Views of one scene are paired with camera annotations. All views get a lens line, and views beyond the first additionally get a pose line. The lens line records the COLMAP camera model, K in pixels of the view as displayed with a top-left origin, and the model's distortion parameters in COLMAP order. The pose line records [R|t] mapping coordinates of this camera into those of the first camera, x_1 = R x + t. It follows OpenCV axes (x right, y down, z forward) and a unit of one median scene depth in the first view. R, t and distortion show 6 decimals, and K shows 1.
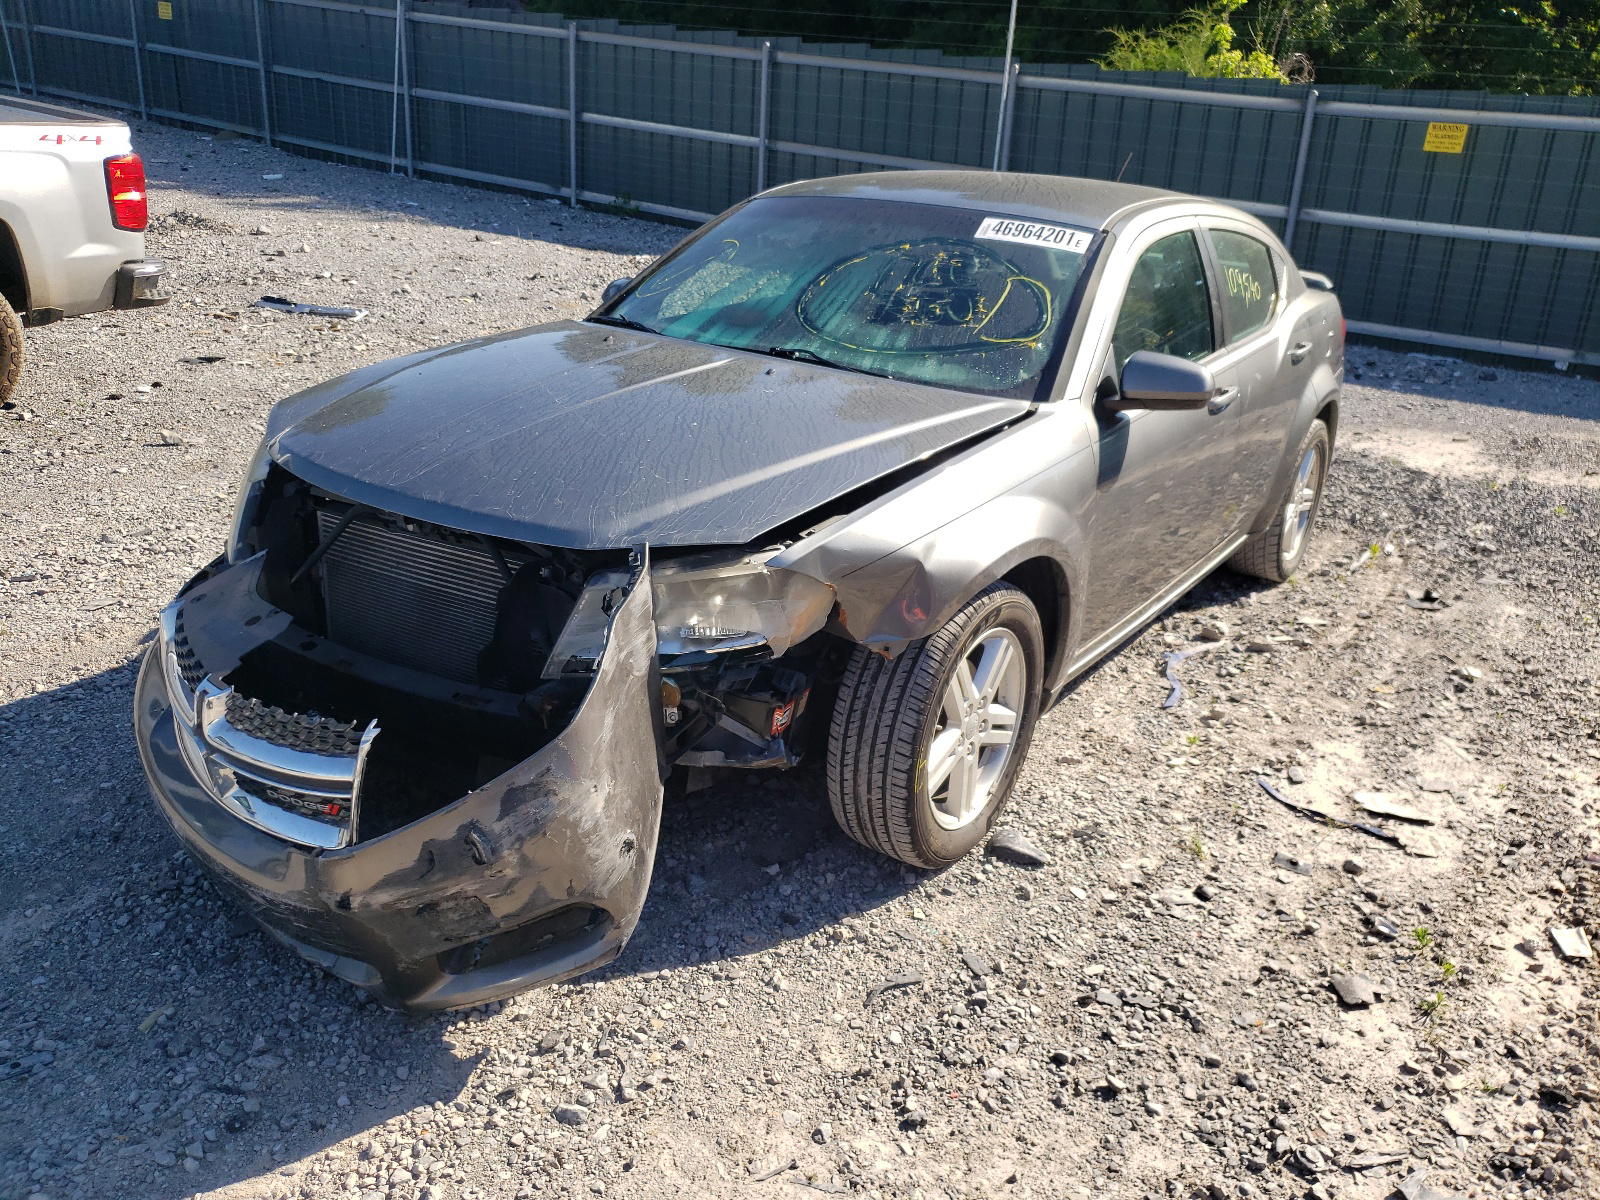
lens RADIAL K [[1367.9, 0, 800.0], [0, 1367.9, 600.0], [0, 0, 1]] dist [0.048938, 0.001442]
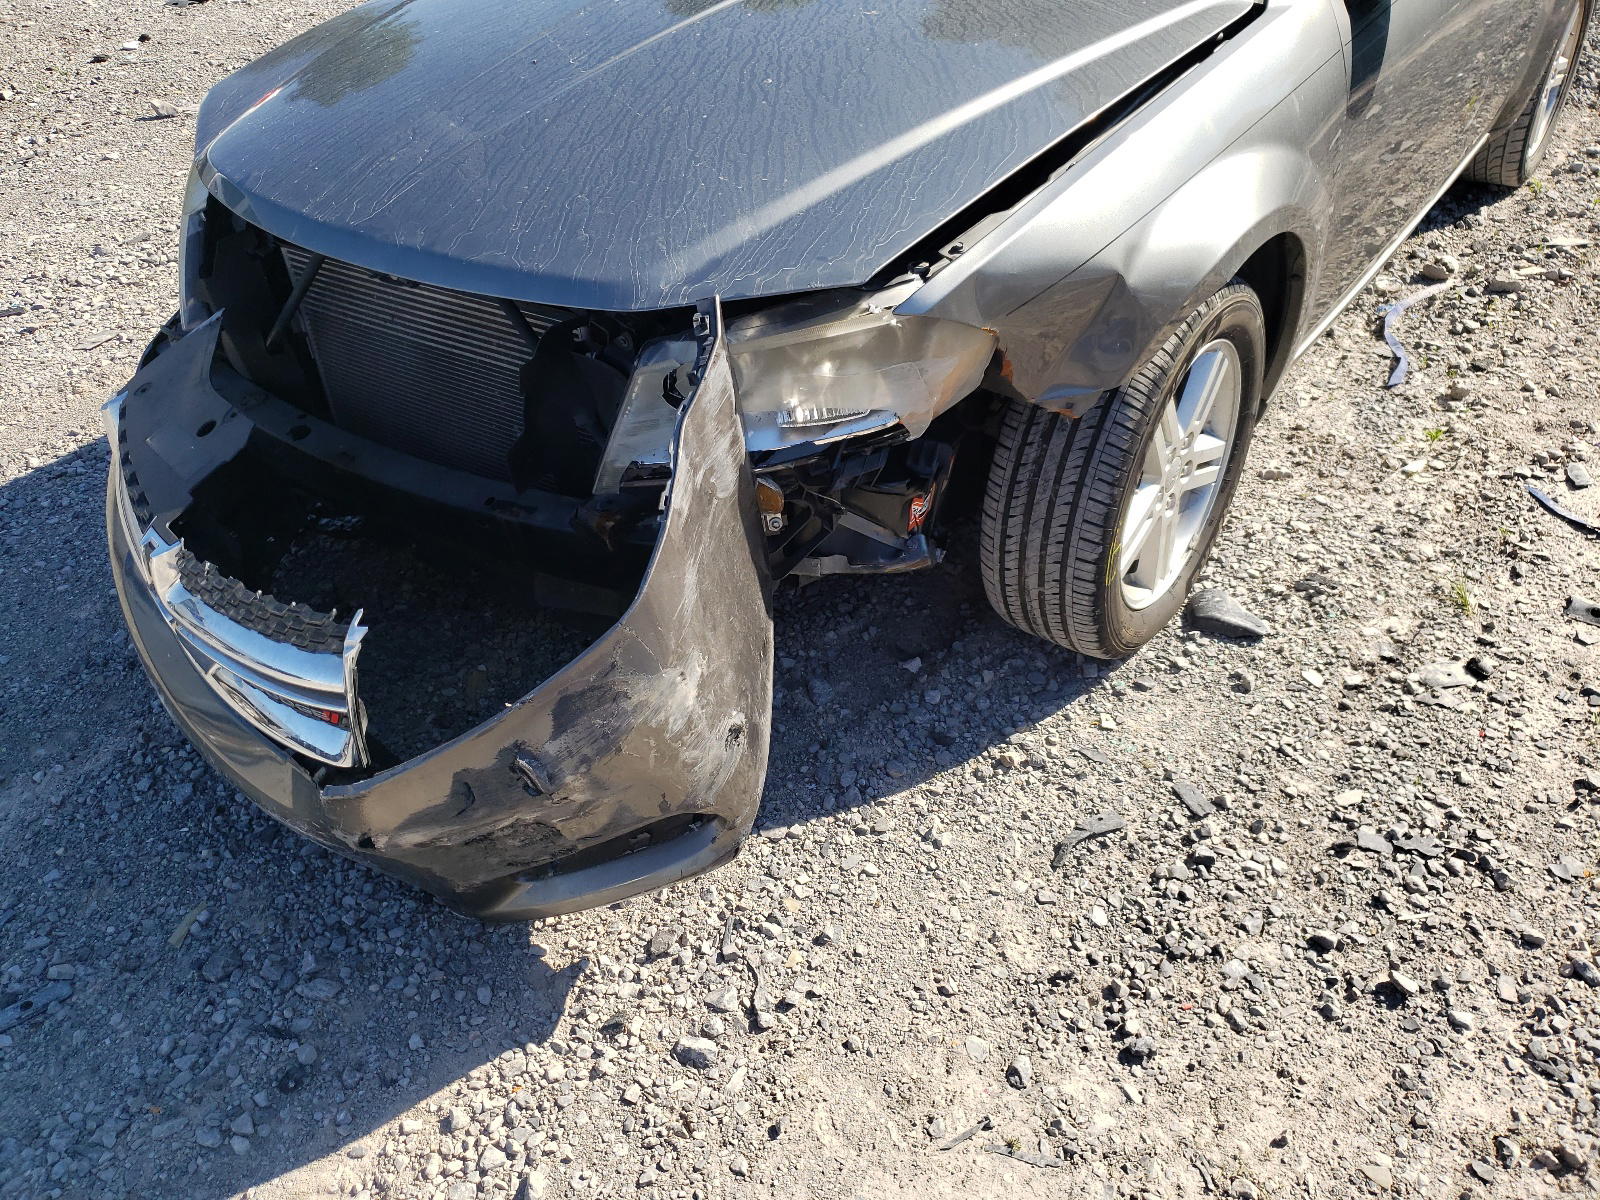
lens RADIAL K [[1342.9, 0, 800.0], [0, 1342.9, 600.0], [0, 0, 1]] dist [0.003283, 0.042727]
pose [[0.994903, -0.062730, -0.078945, -0.026494], [0.082935, 0.954386, 0.286826, -0.081518], [0.057352, -0.291911, 0.954724, 0.307409]]
